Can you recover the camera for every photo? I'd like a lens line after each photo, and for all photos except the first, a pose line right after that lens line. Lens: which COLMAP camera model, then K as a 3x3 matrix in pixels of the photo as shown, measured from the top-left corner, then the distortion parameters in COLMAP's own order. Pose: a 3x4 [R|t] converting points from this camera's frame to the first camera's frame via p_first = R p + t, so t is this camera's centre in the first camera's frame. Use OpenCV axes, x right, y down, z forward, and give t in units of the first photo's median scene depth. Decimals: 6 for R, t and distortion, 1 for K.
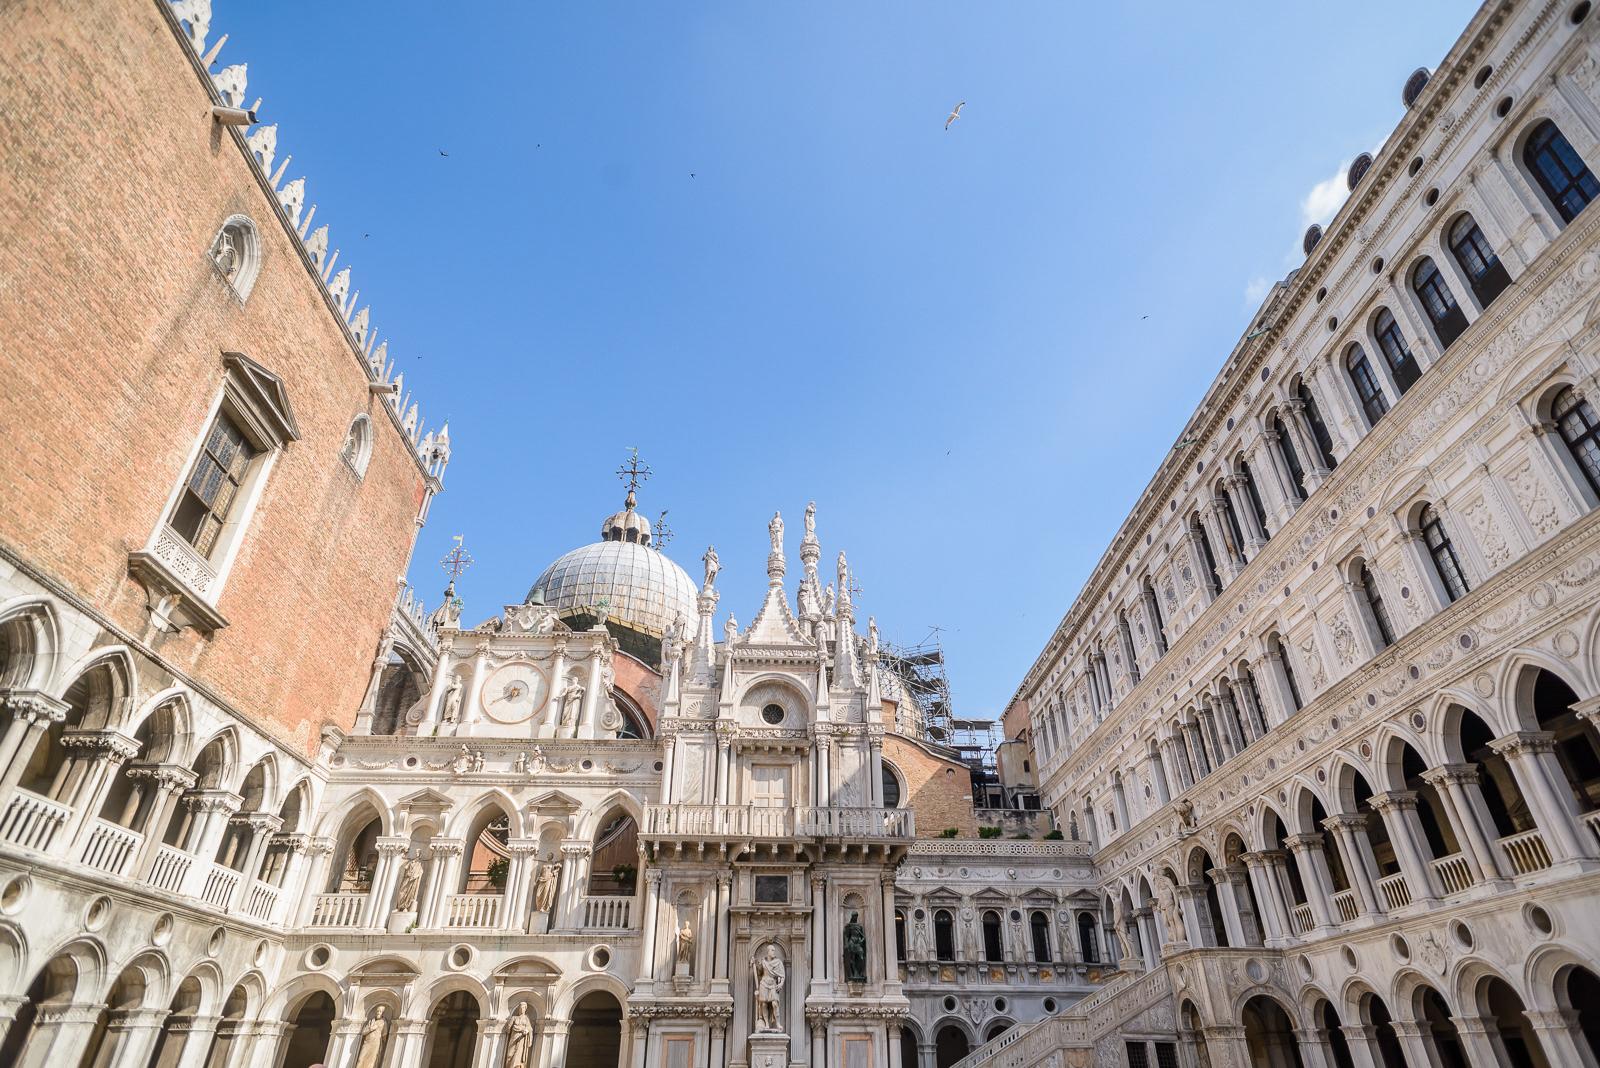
lens RADIAL K [[882.3, 0, 800.0], [0, 882.3, 534.0], [0, 0, 1]] dist [0.001760, 0.000728]
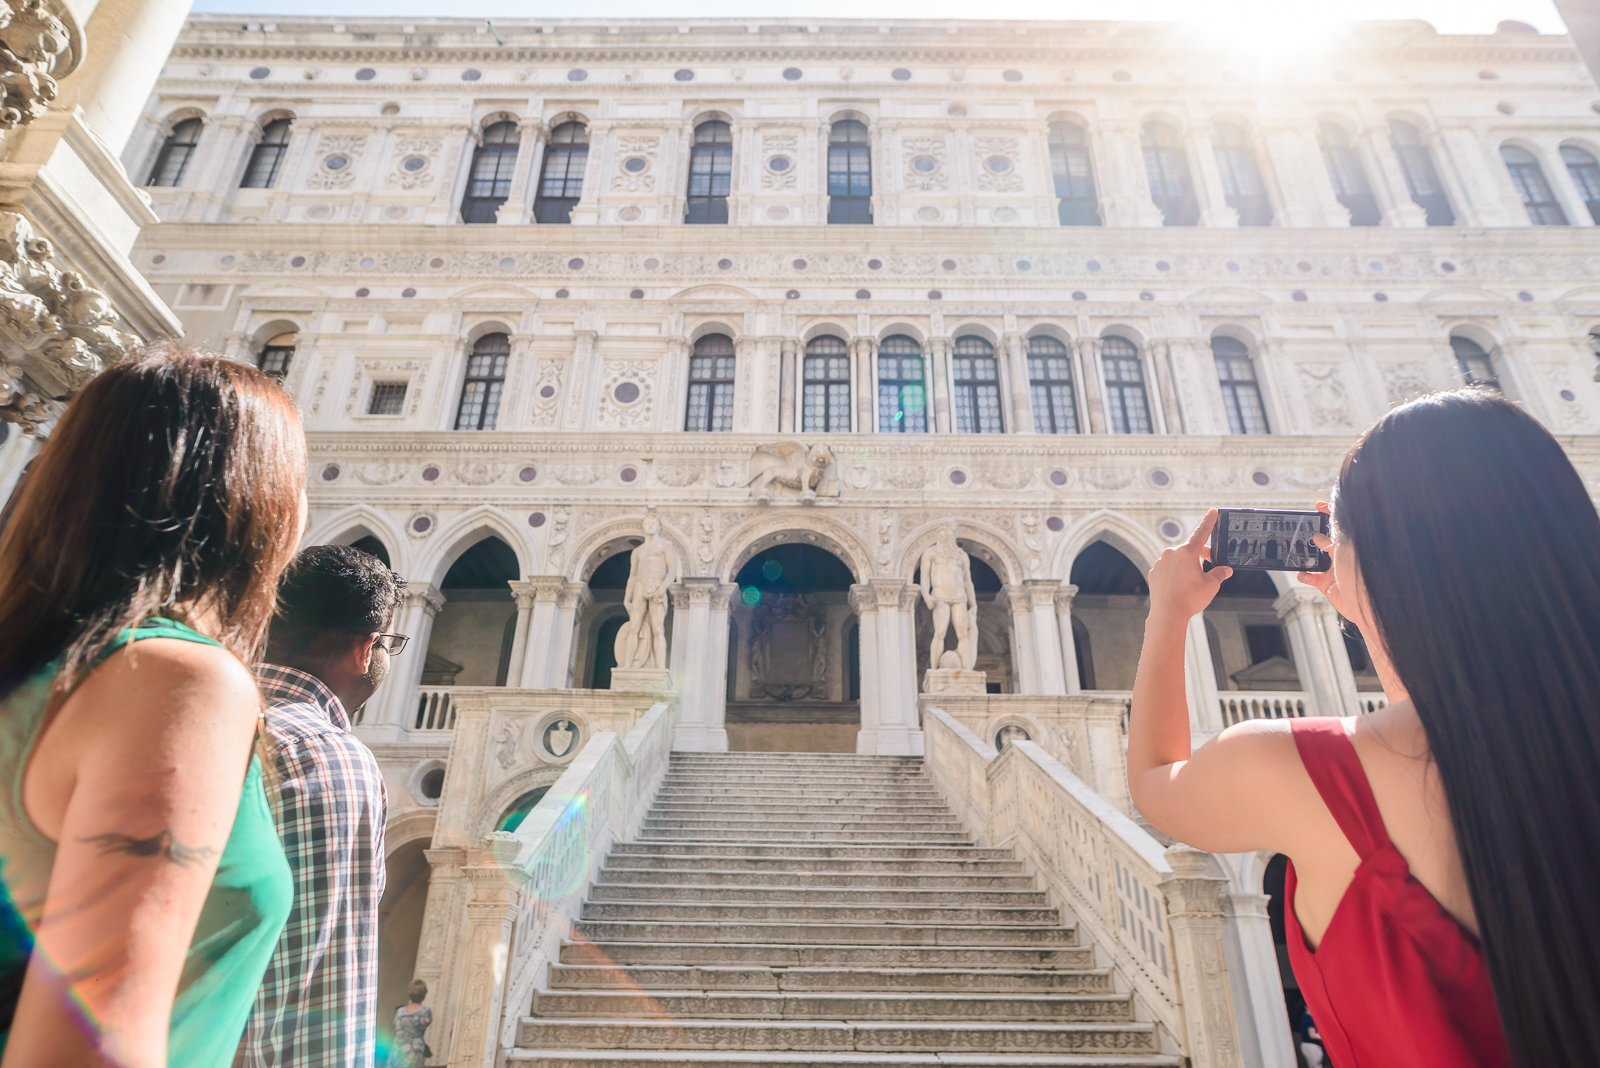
lens RADIAL K [[989.9, 0, 801.2], [0, 989.9, 477.6], [0, 0, 1]] dist [-0.007821, -0.000701]
pose [[0.056707, 0.478629, 0.876184, -0.041436], [-0.547377, 0.748846, -0.373642, 0.463504], [-0.834963, -0.458415, 0.304455, 0.726906]]
